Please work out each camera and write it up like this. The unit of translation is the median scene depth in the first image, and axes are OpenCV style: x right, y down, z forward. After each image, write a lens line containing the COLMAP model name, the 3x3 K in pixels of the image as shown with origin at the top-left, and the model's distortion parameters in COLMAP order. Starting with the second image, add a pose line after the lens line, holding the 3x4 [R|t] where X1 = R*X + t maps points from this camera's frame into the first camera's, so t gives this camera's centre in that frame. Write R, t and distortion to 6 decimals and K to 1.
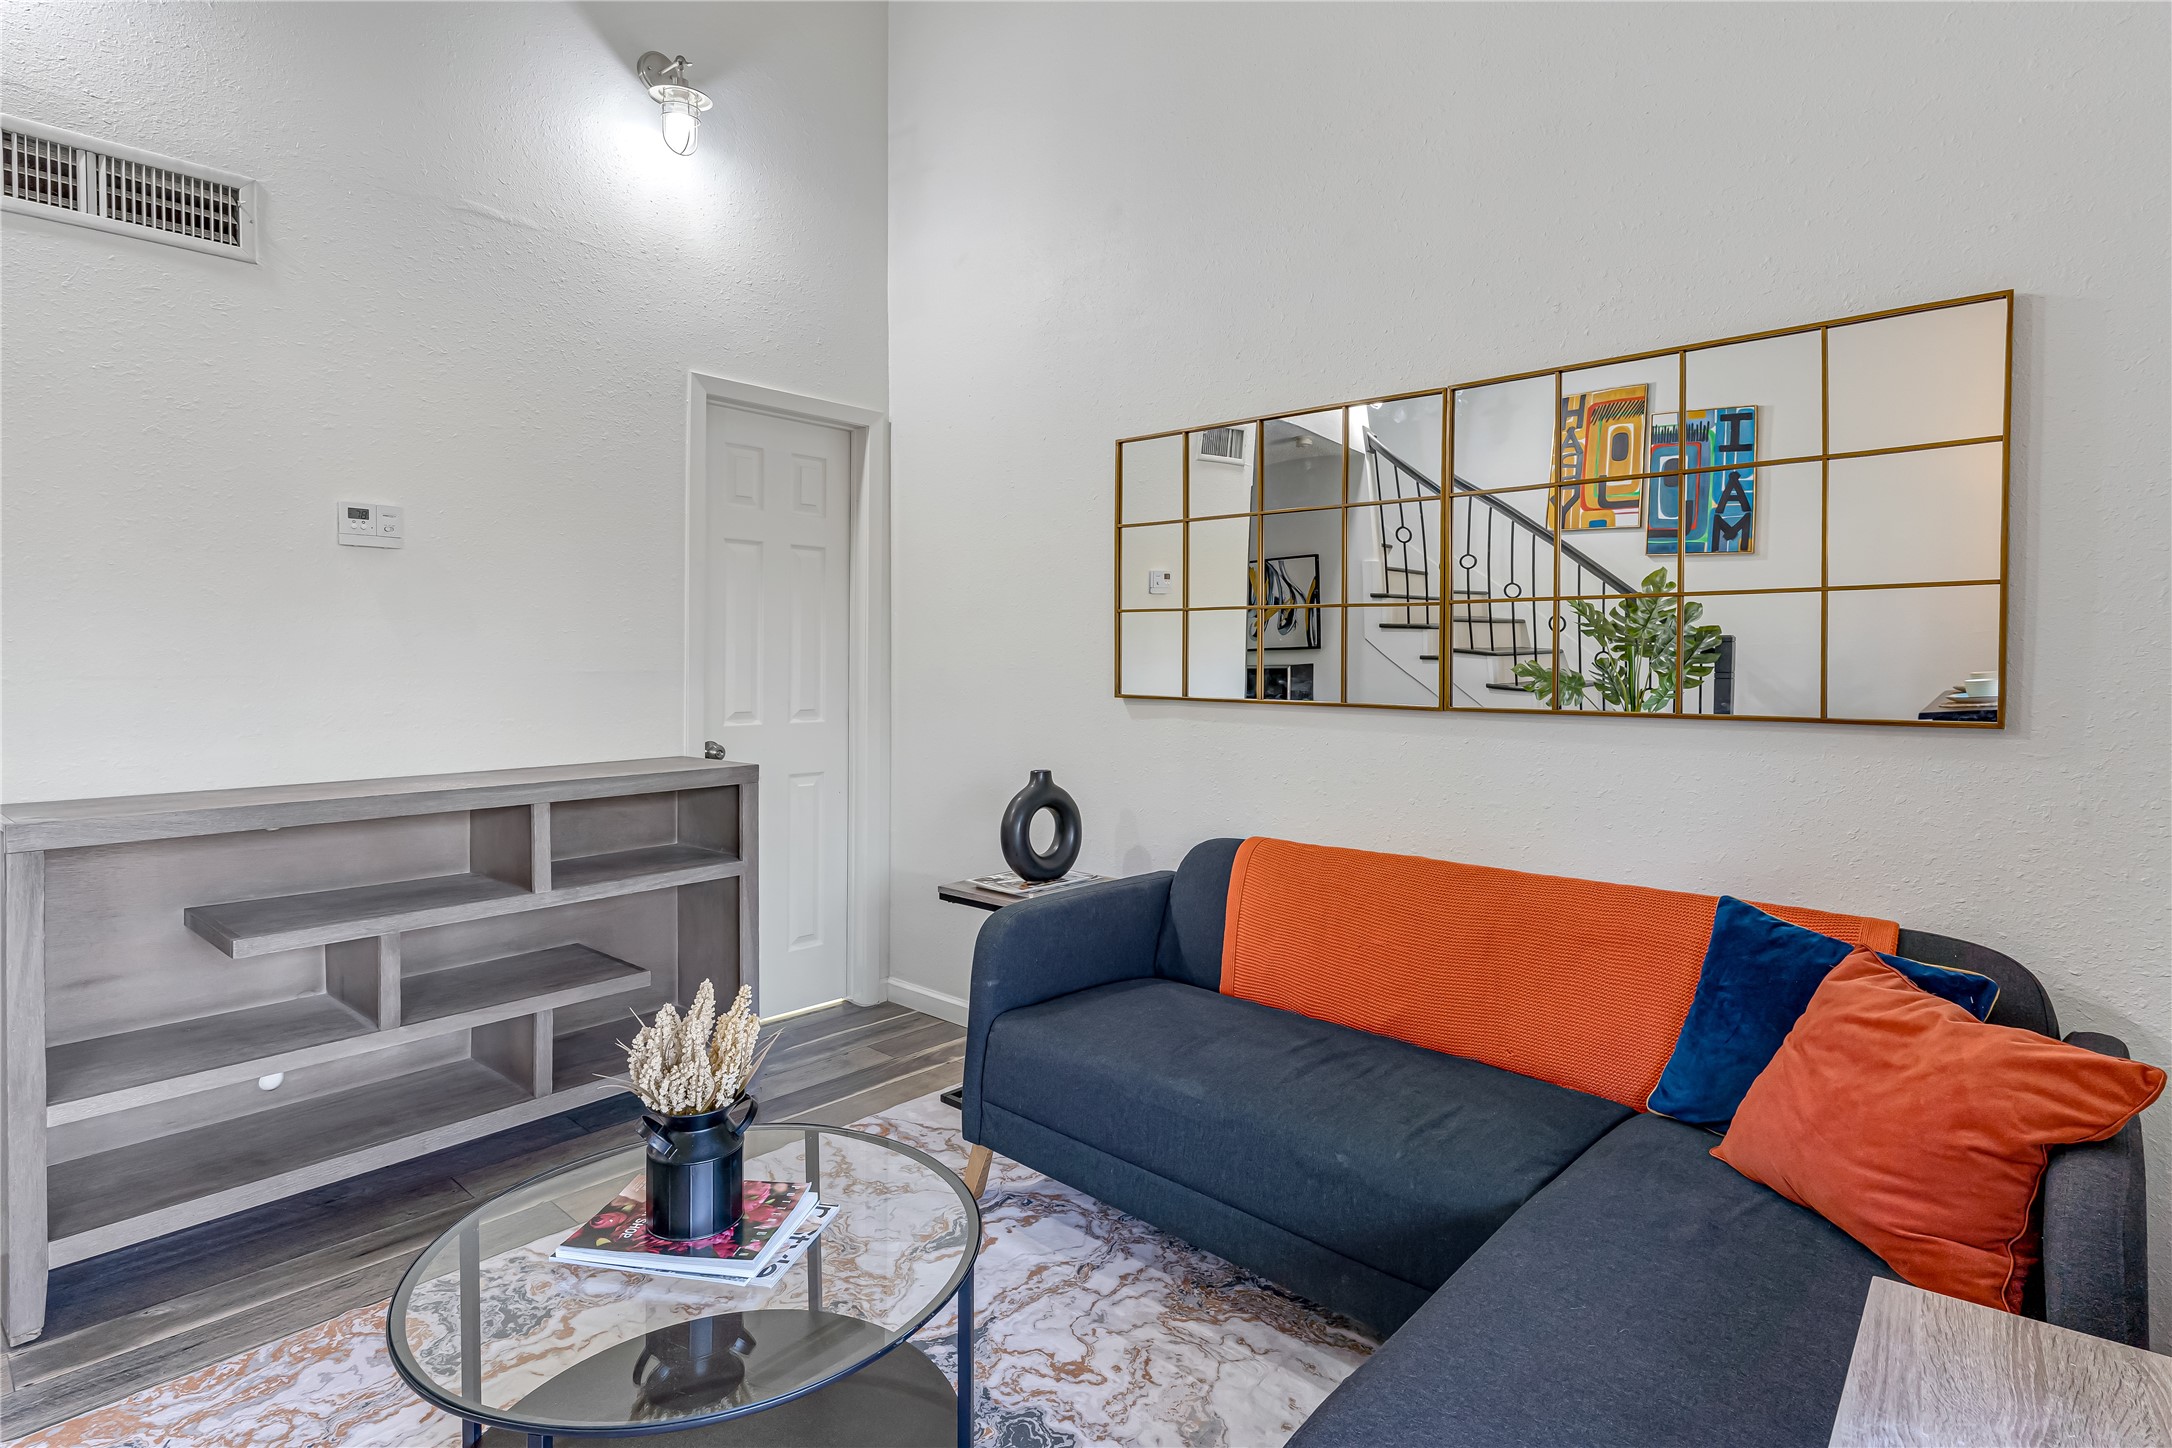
lens RADIAL K [[1106.0, 0, 1084.7], [0, 1106.0, 679.3], [0, 0, 1]] dist [0.010925, -0.001381]
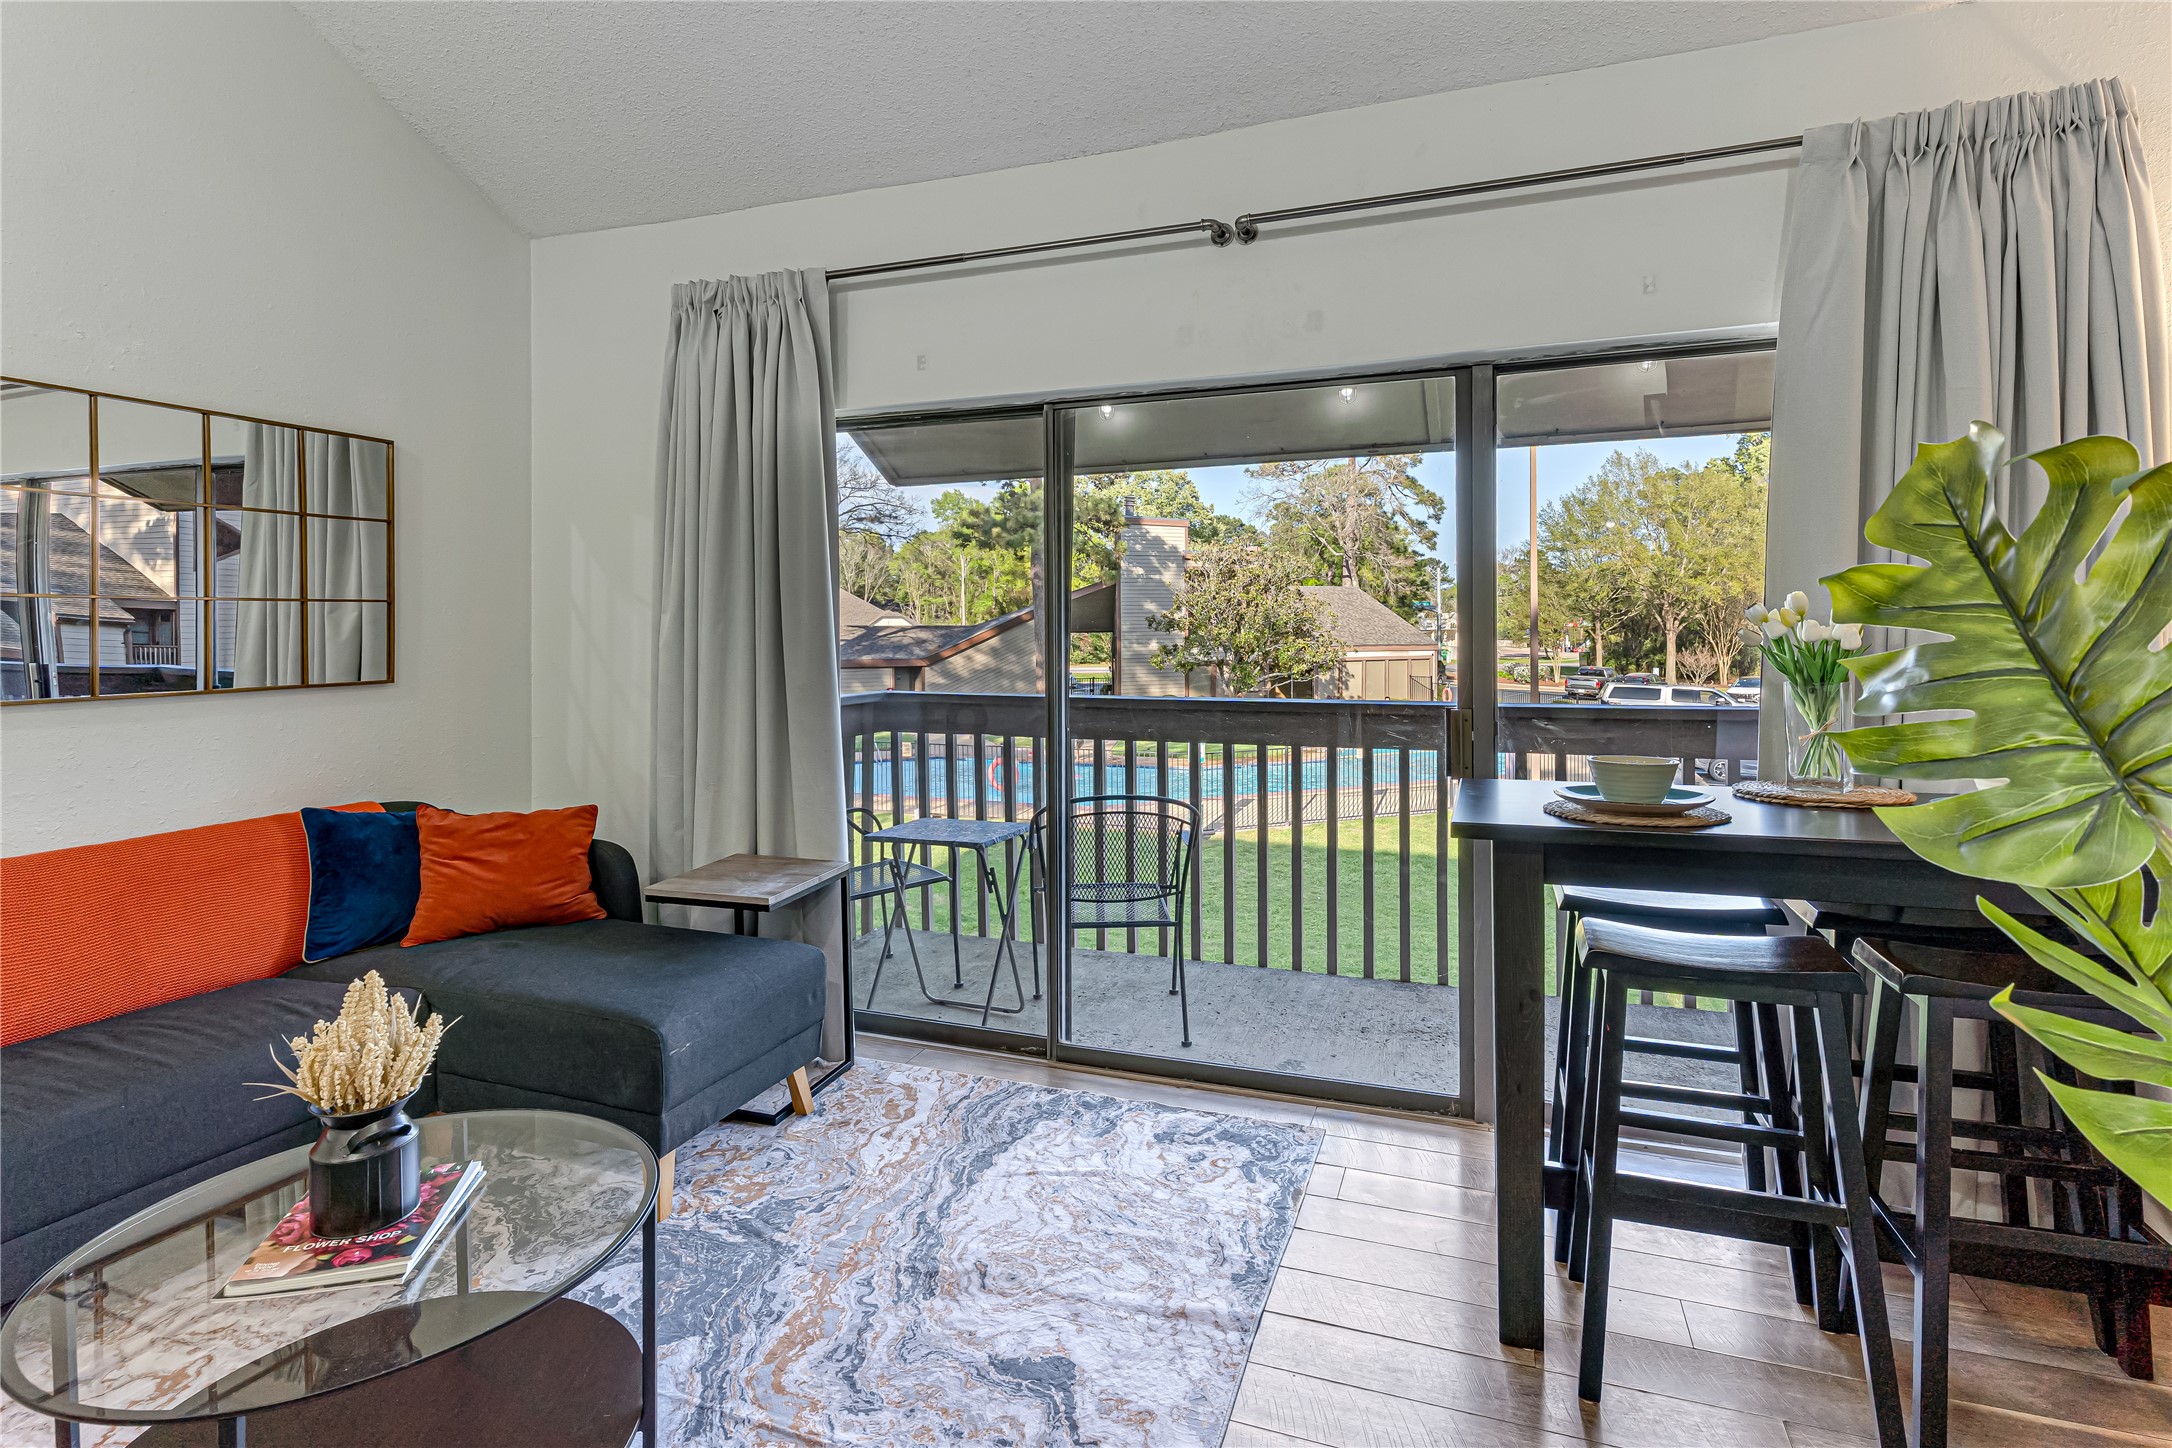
lens RADIAL K [[1067.2, 0, 1102.8], [0, 1067.2, 638.1], [0, 0, 1]] dist [0.002767, 0.001045]
pose [[-0.381080, -0.007439, 0.924512, -0.838261], [0.027053, 0.999450, 0.019193, -0.021221], [-0.924146, 0.032325, -0.380670, 0.411057]]
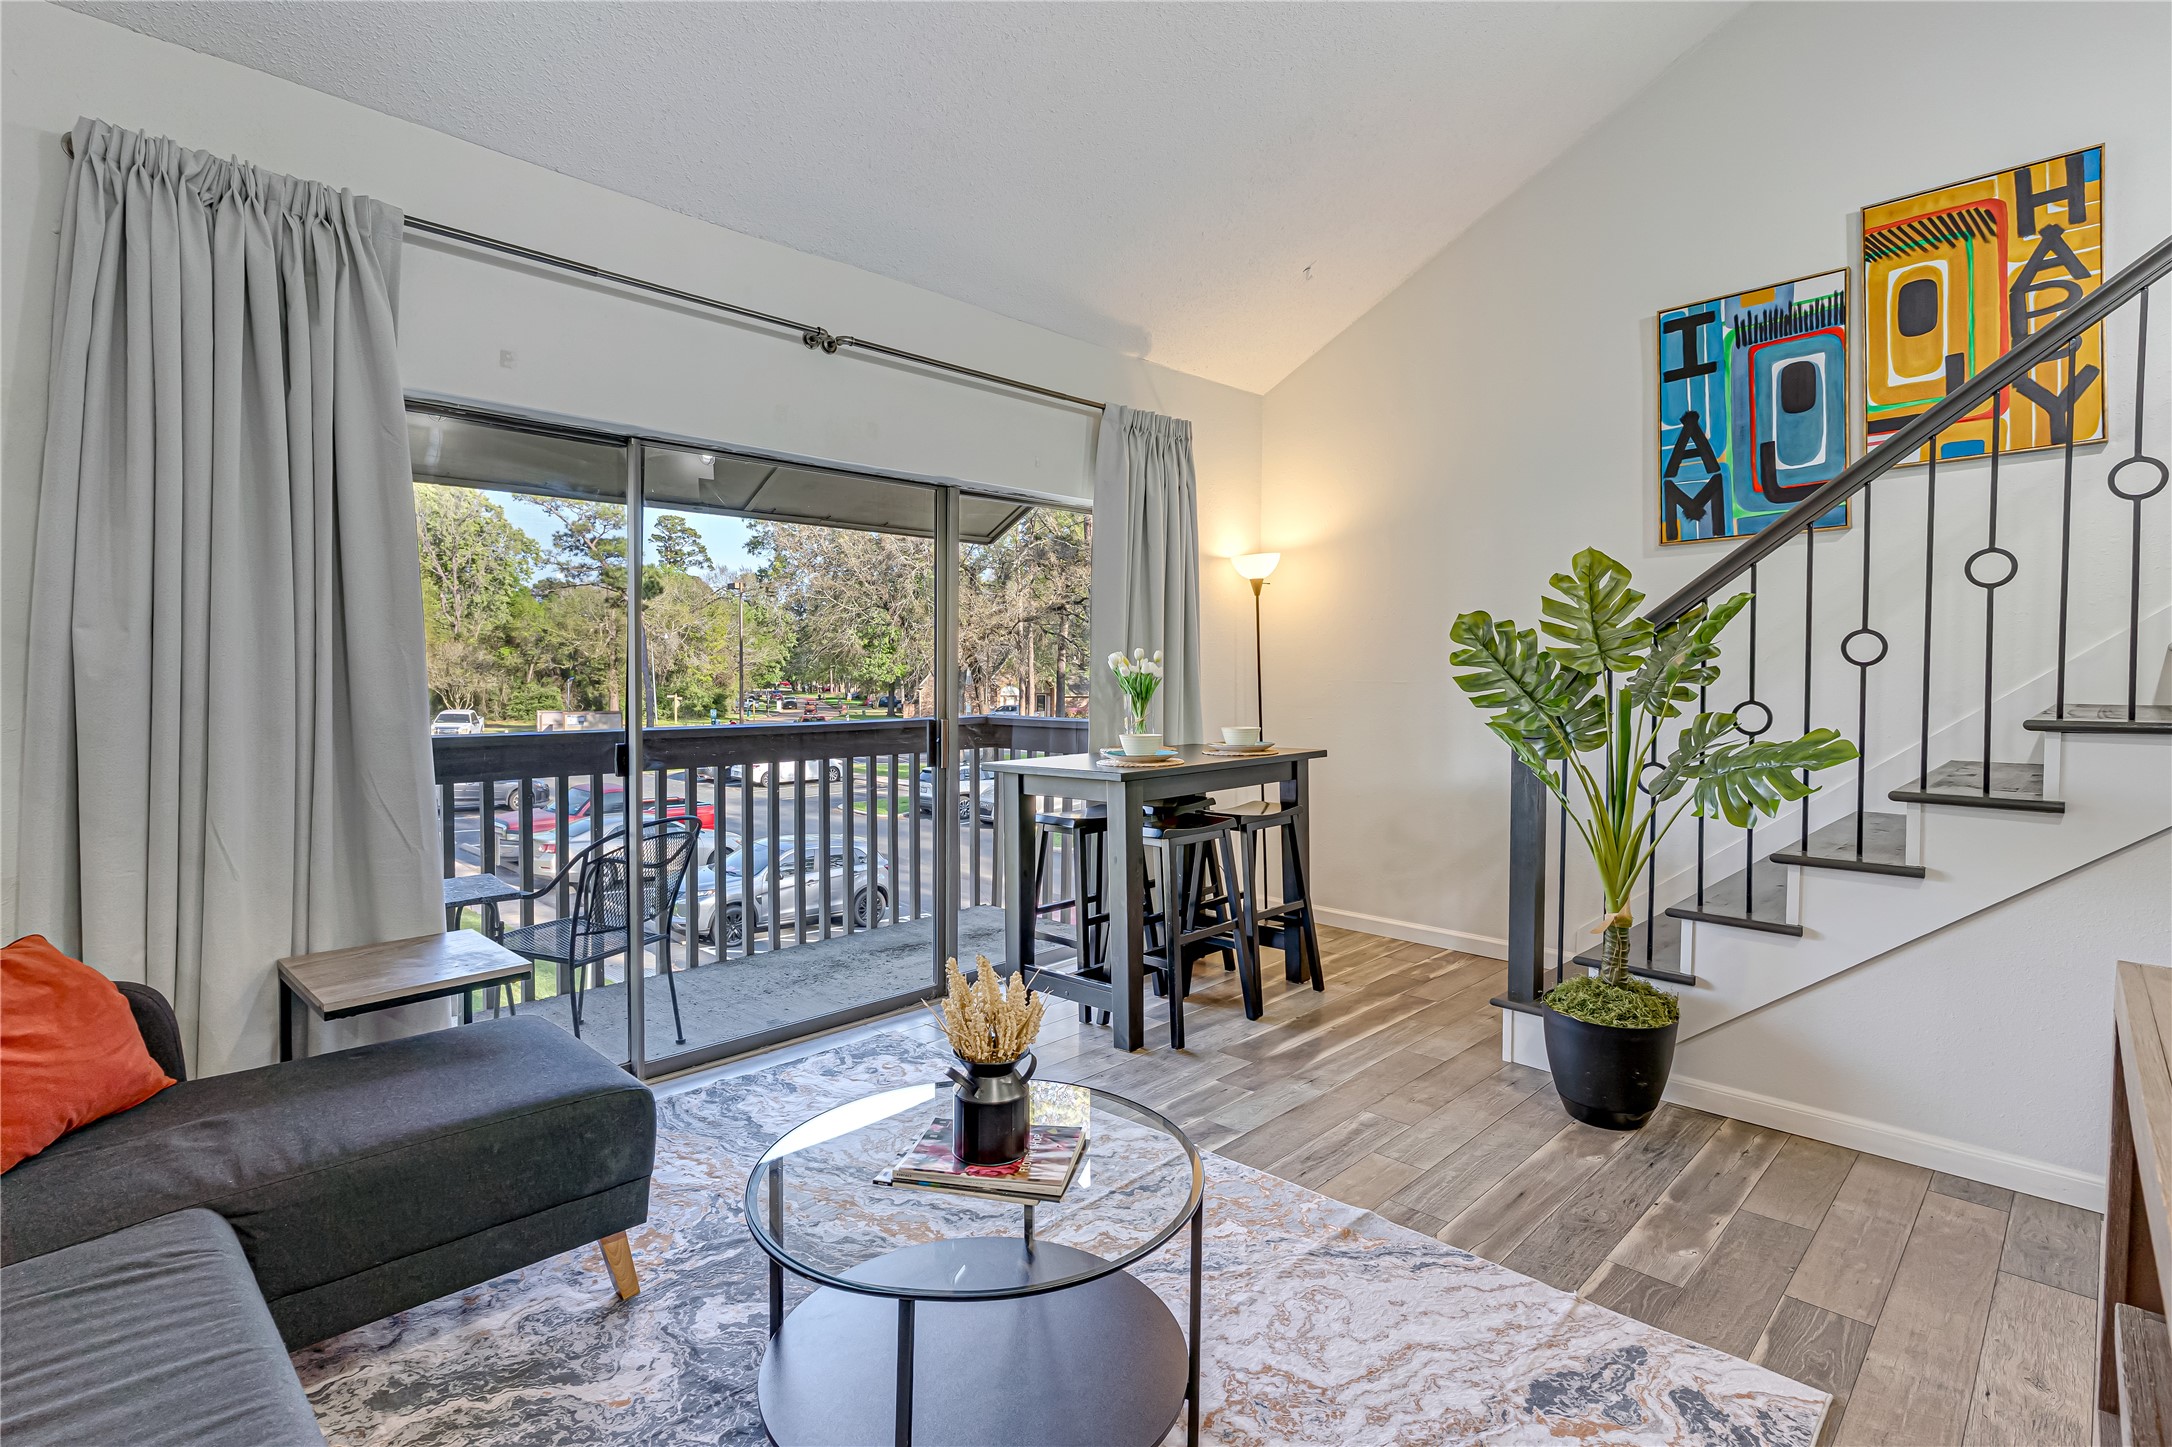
lens RADIAL K [[1067.2, 0, 1079.7], [0, 1067.2, 695.6], [0, 0, 1]] dist [0.002767, 0.001045]
pose [[-0.999609, -0.009386, 0.026336, -0.261066], [-0.008047, 0.998693, 0.050475, -0.035018], [-0.026776, 0.050243, -0.998378, 1.192167]]
